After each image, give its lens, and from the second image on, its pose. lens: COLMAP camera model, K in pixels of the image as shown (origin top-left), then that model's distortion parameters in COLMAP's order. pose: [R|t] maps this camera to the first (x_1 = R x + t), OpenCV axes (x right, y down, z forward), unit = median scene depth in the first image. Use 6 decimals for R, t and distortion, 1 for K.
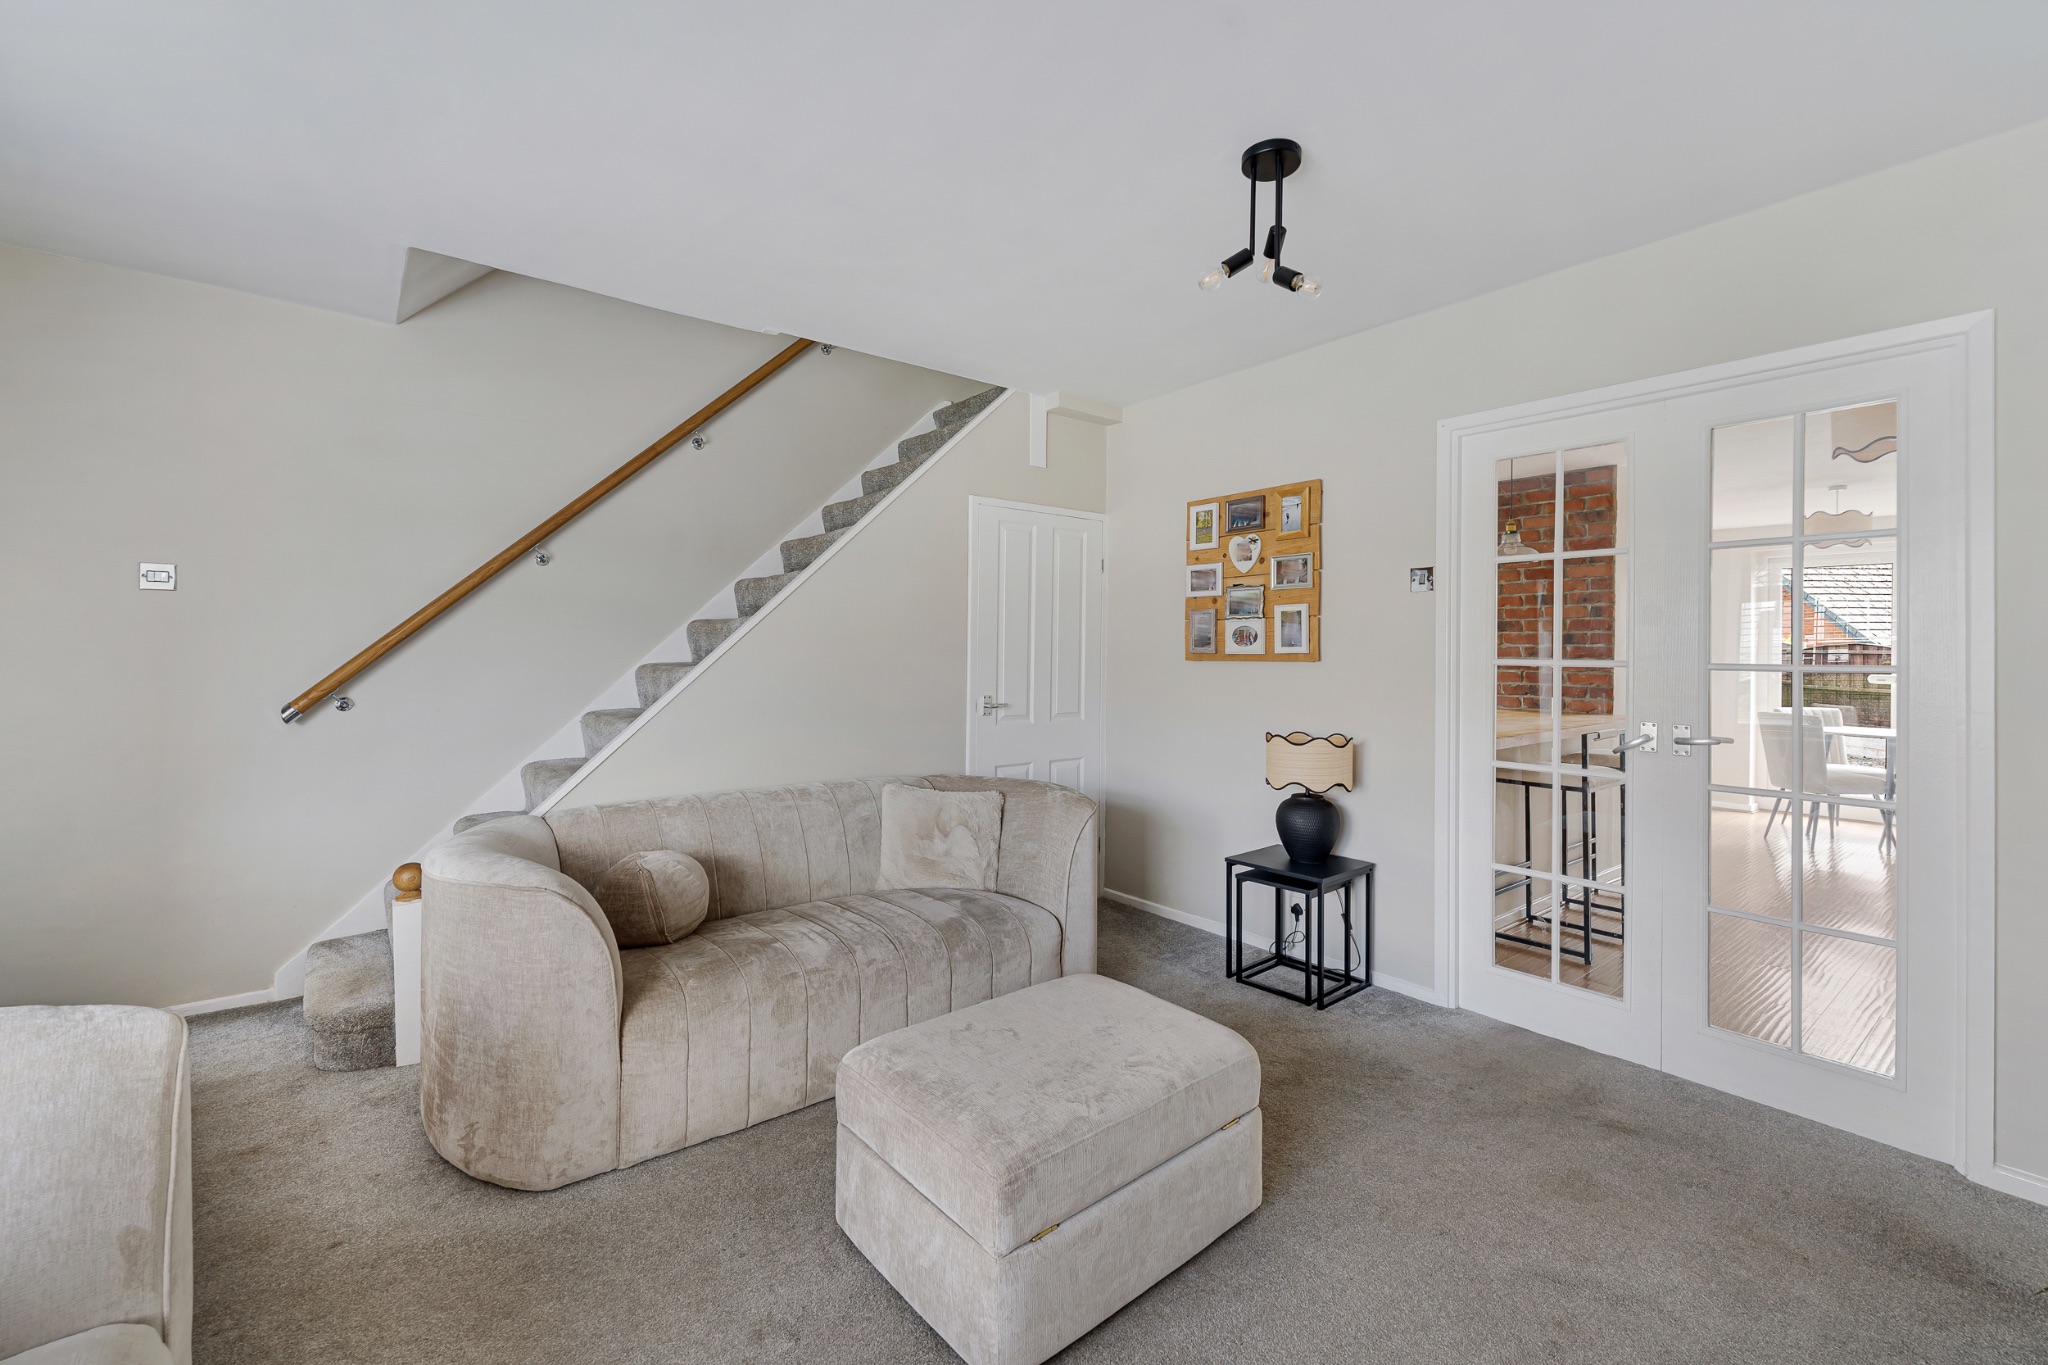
lens RADIAL K [[873.9, 0, 1023.5], [0, 873.9, 640.1], [0, 0, 1]] dist [-0.000328, -0.000001]
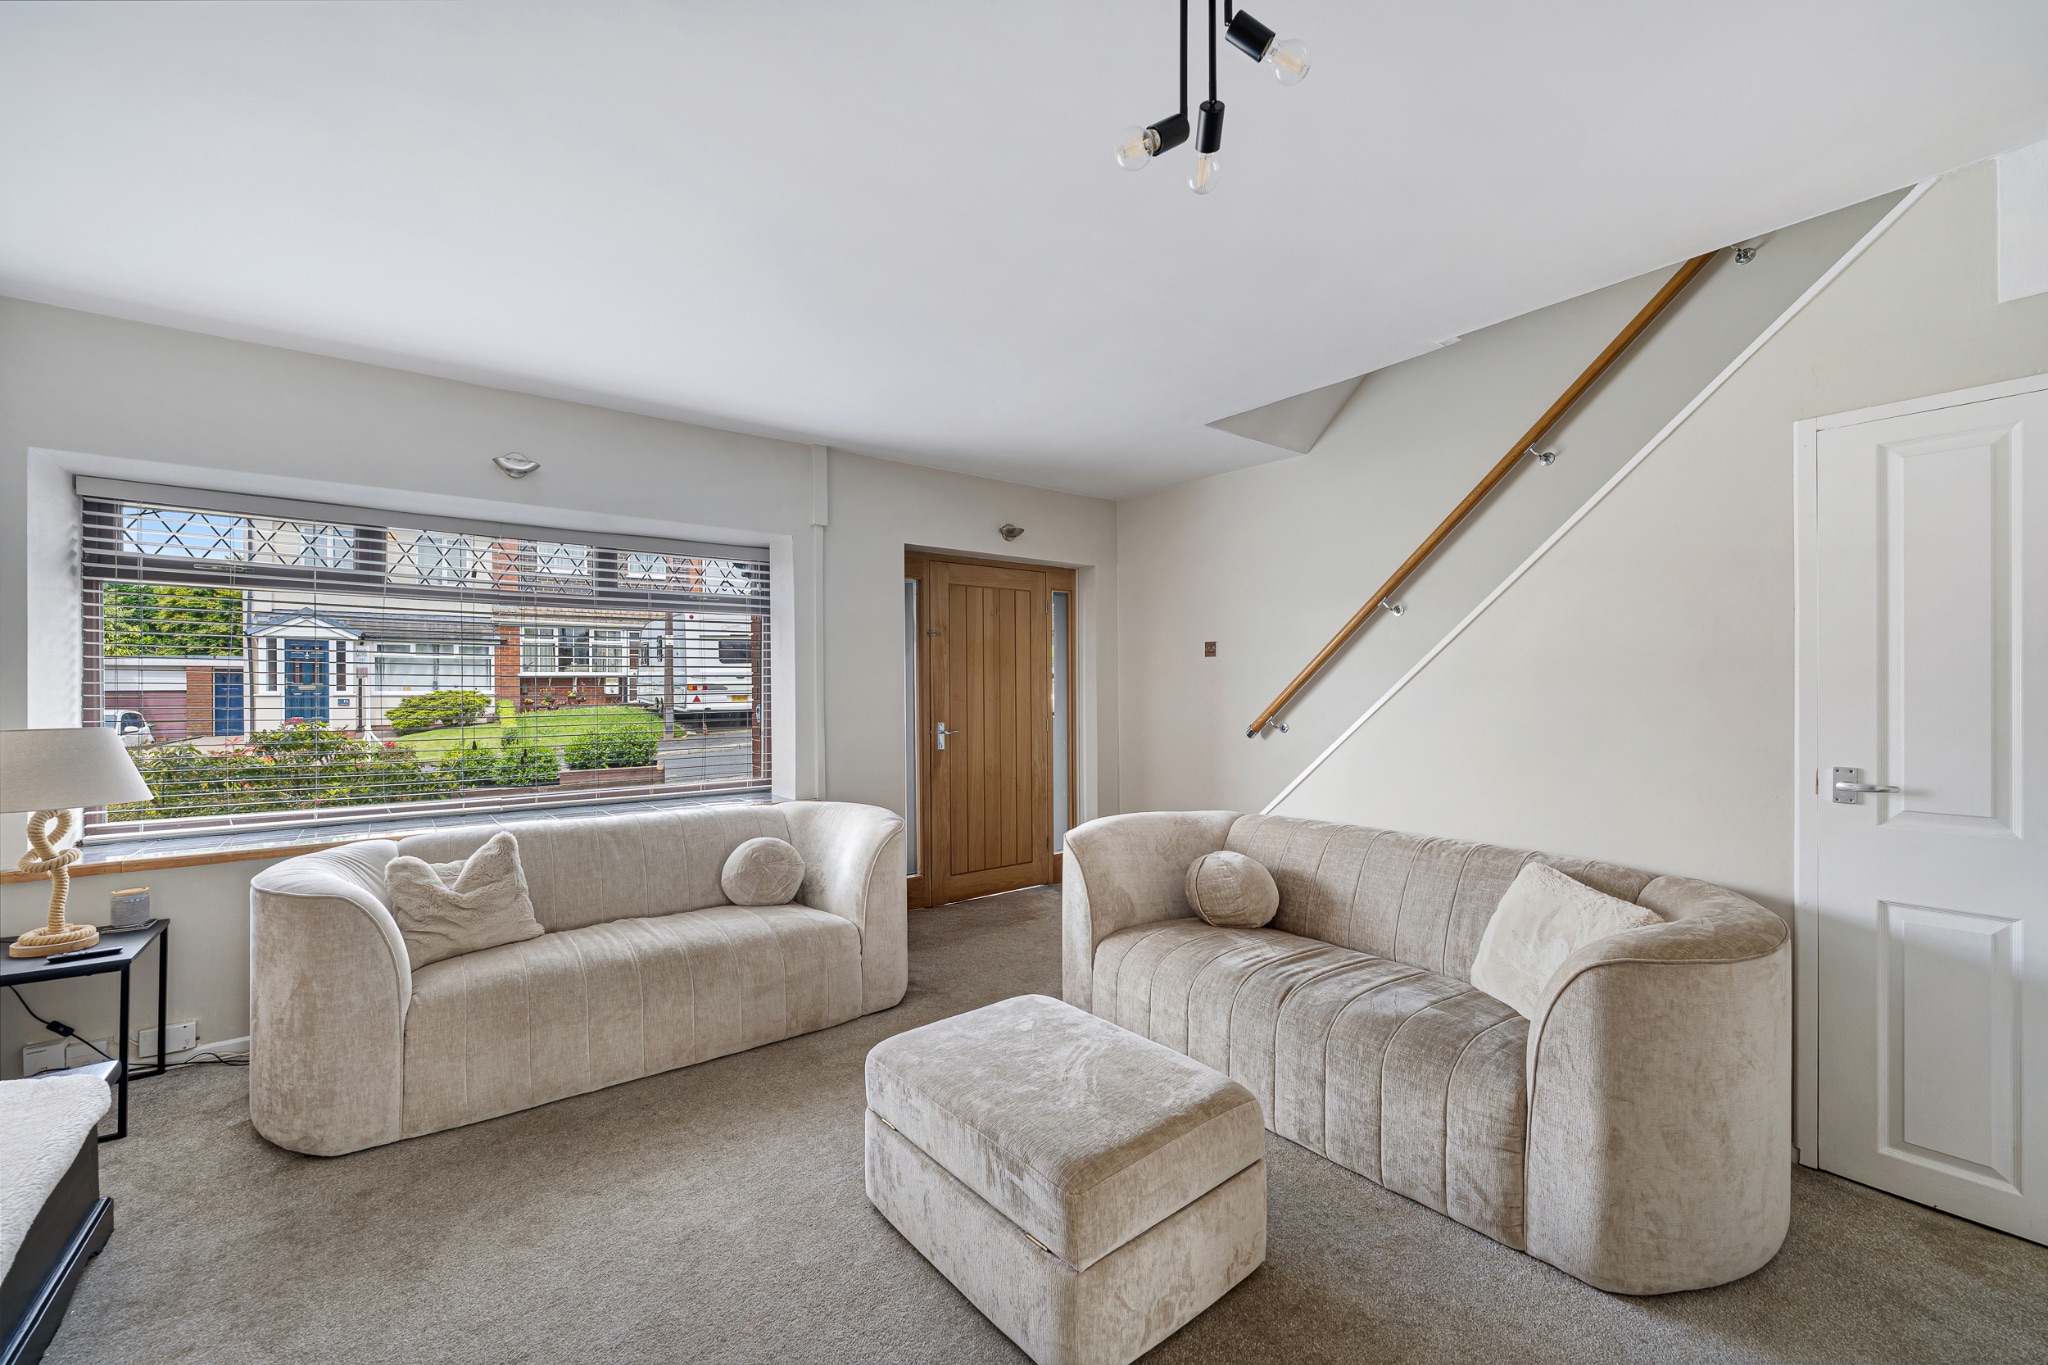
lens RADIAL K [[859.6, 0, 1024.0], [0, 859.6, 682.5], [0, 0, 1]] dist [-0.000003, 0.000029]
pose [[-0.014349, -0.013947, -0.999800, 0.574473], [0.005060, 0.999889, -0.014021, 0.015302], [0.999884, -0.005260, -0.014277, 0.533859]]
